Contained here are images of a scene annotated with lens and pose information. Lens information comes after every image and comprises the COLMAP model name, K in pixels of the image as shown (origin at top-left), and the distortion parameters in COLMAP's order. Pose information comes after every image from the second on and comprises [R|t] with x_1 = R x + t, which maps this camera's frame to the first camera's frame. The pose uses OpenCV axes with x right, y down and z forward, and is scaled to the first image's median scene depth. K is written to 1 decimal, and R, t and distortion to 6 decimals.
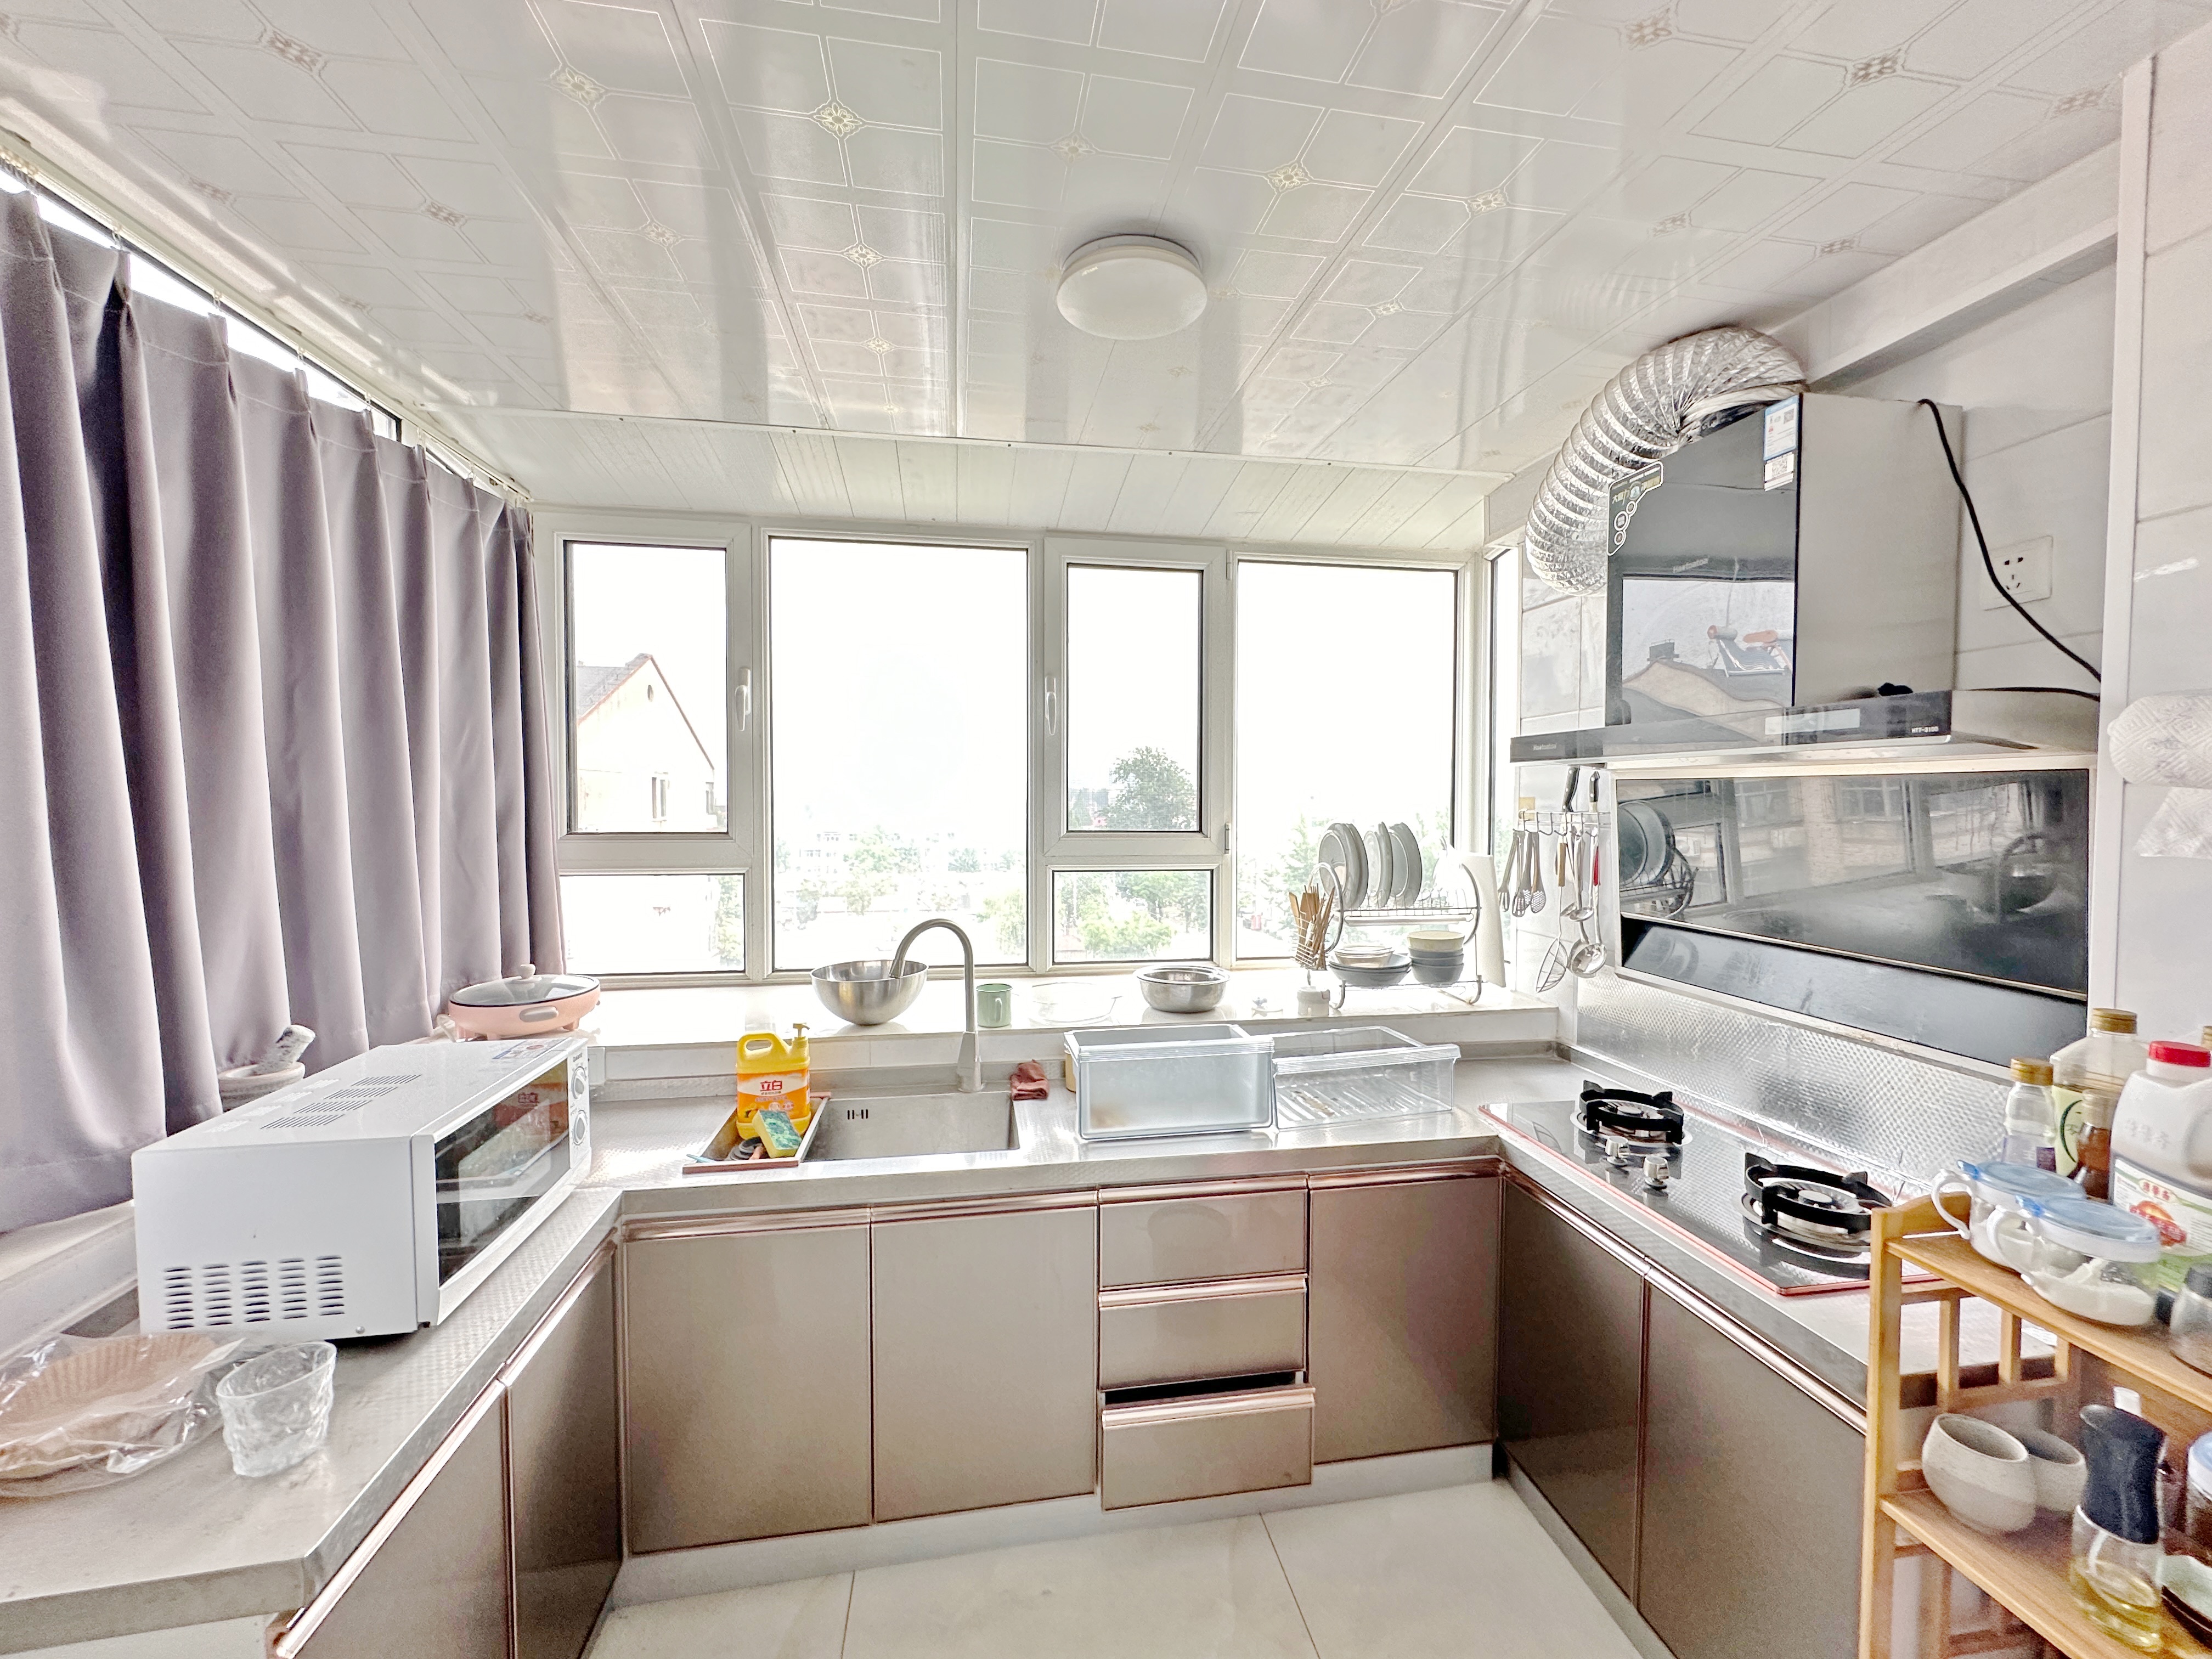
lens RADIAL K [[878.3, 0, 1109.4], [0, 878.3, 831.5], [0, 0, 1]] dist [0.000873, -0.000068]
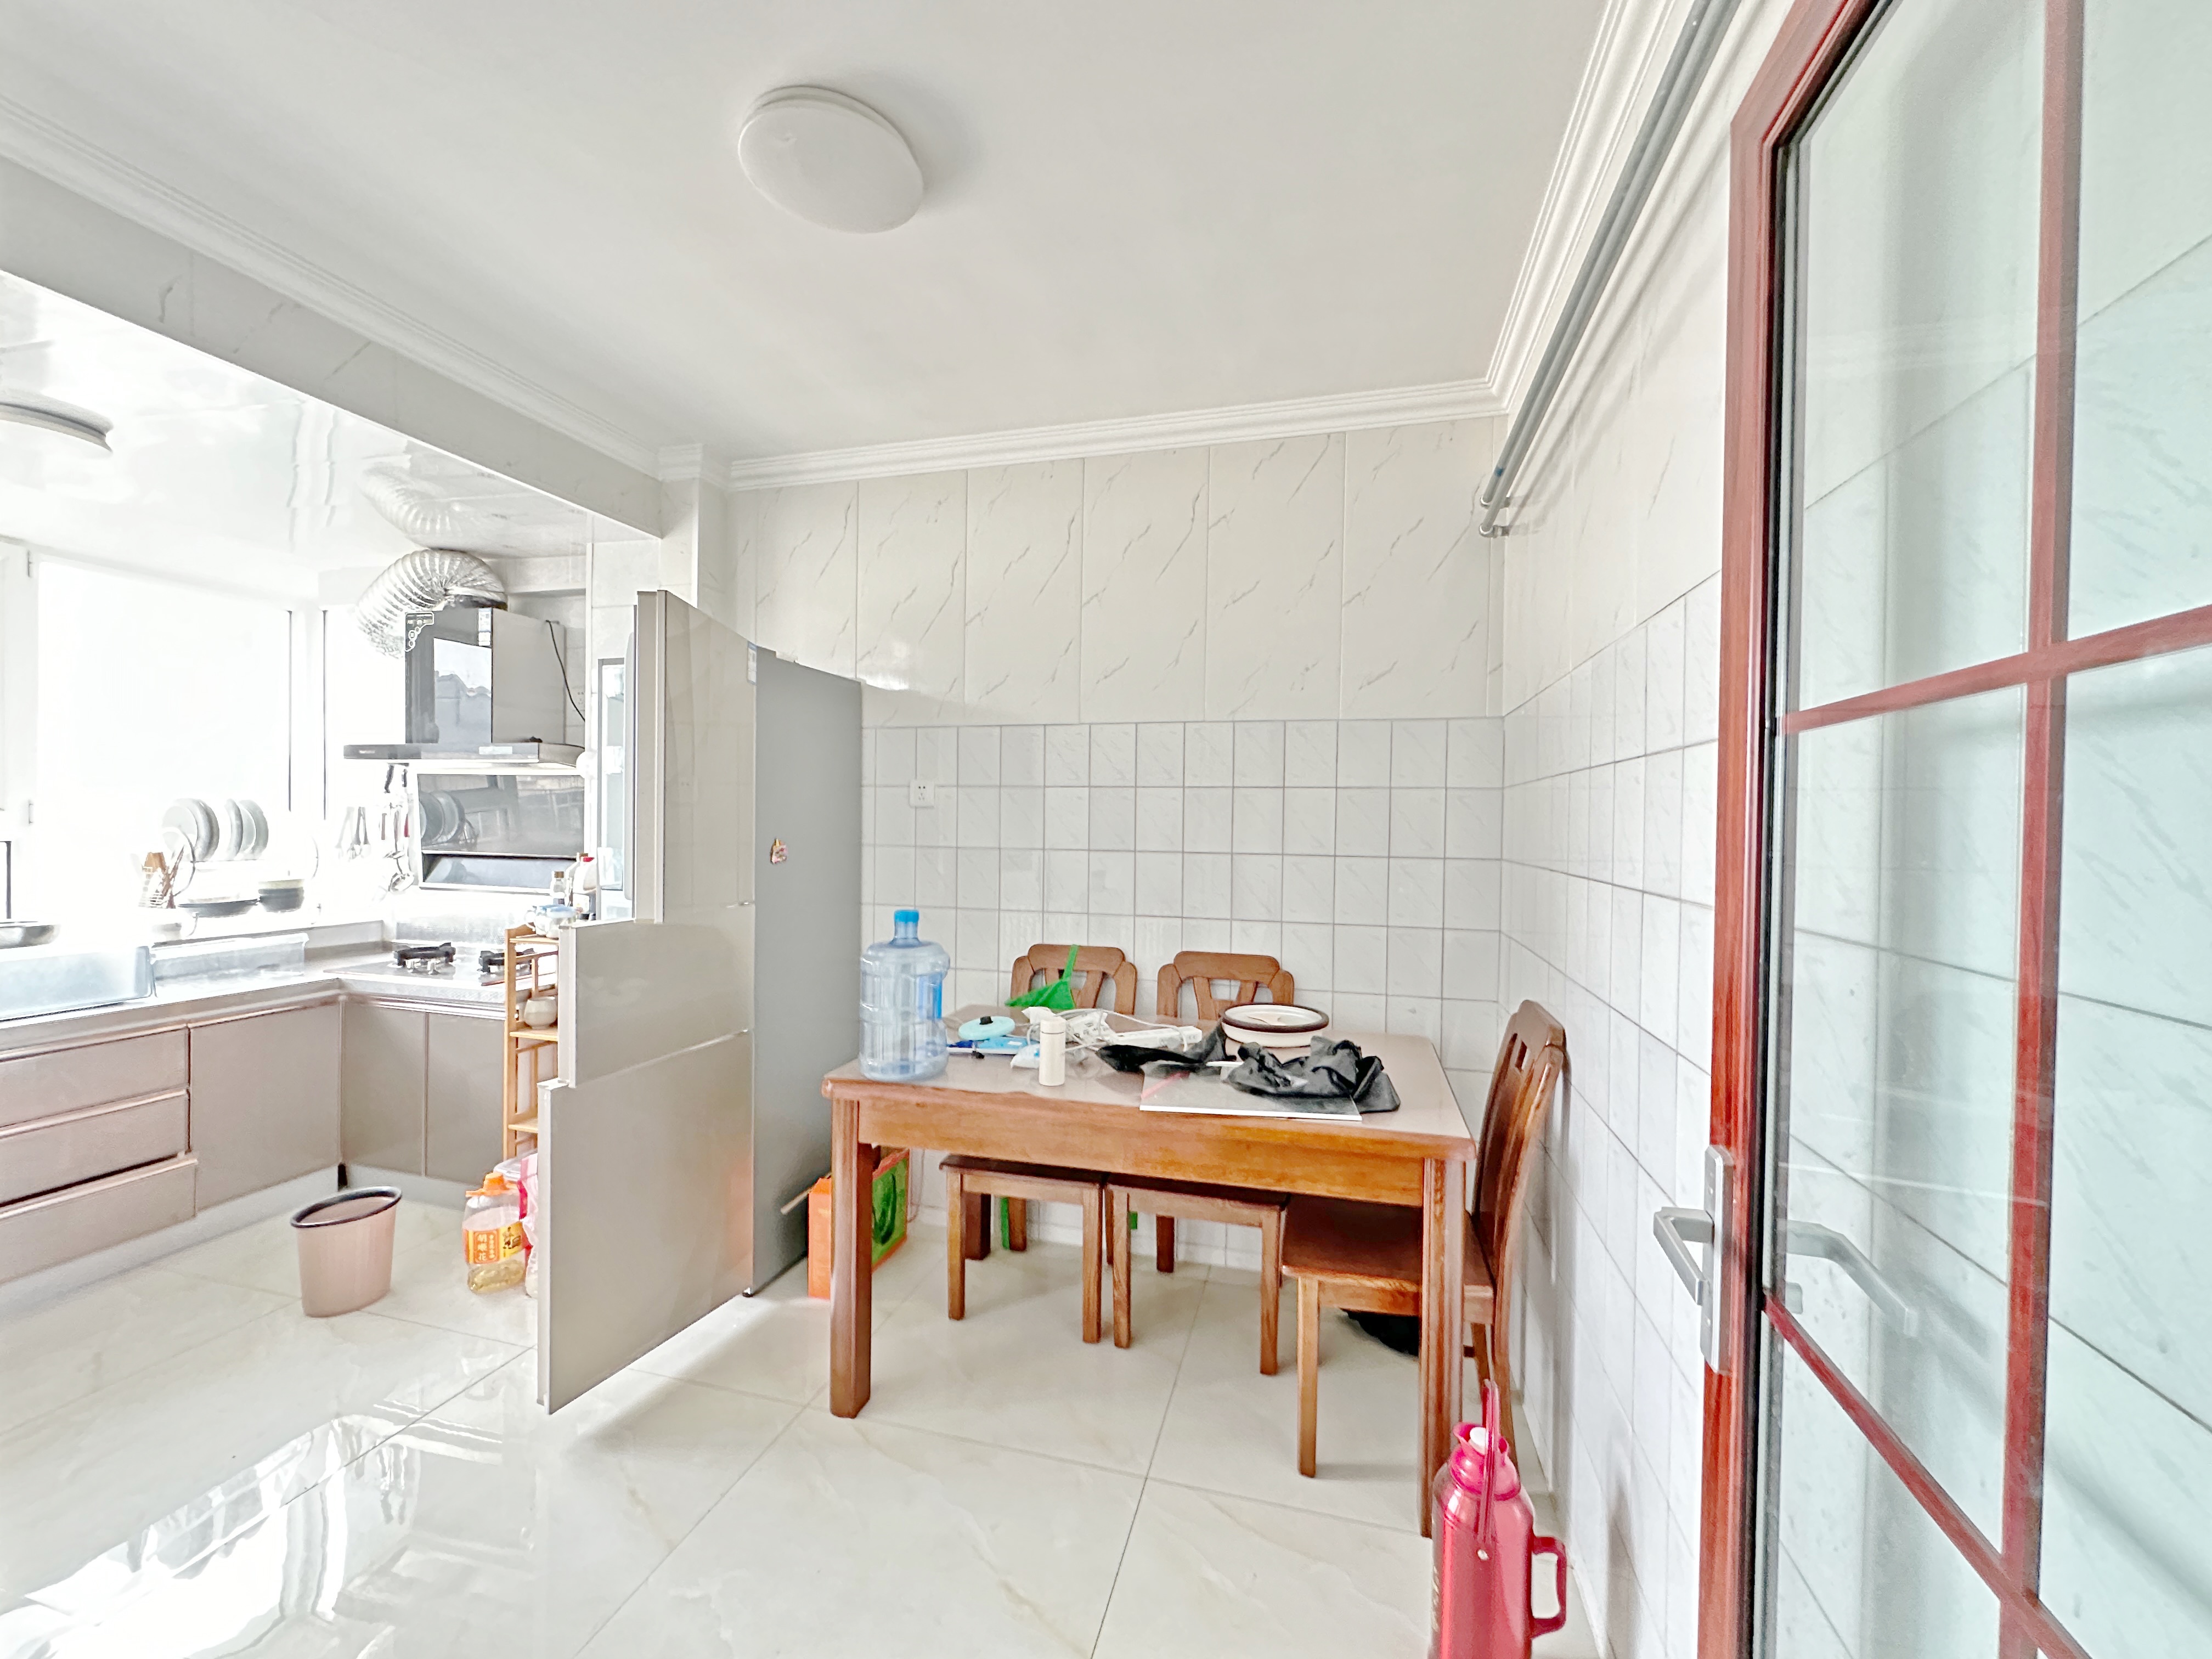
lens RADIAL K [[878.3, 0, 1110.1], [0, 878.3, 822.3], [0, 0, 1]] dist [0.000873, -0.000068]
pose [[0.411468, -0.001339, 0.911423, -0.411646], [0.022724, 0.999703, -0.008790, 0.078180], [-0.911141, 0.024328, 0.411377, -0.893641]]
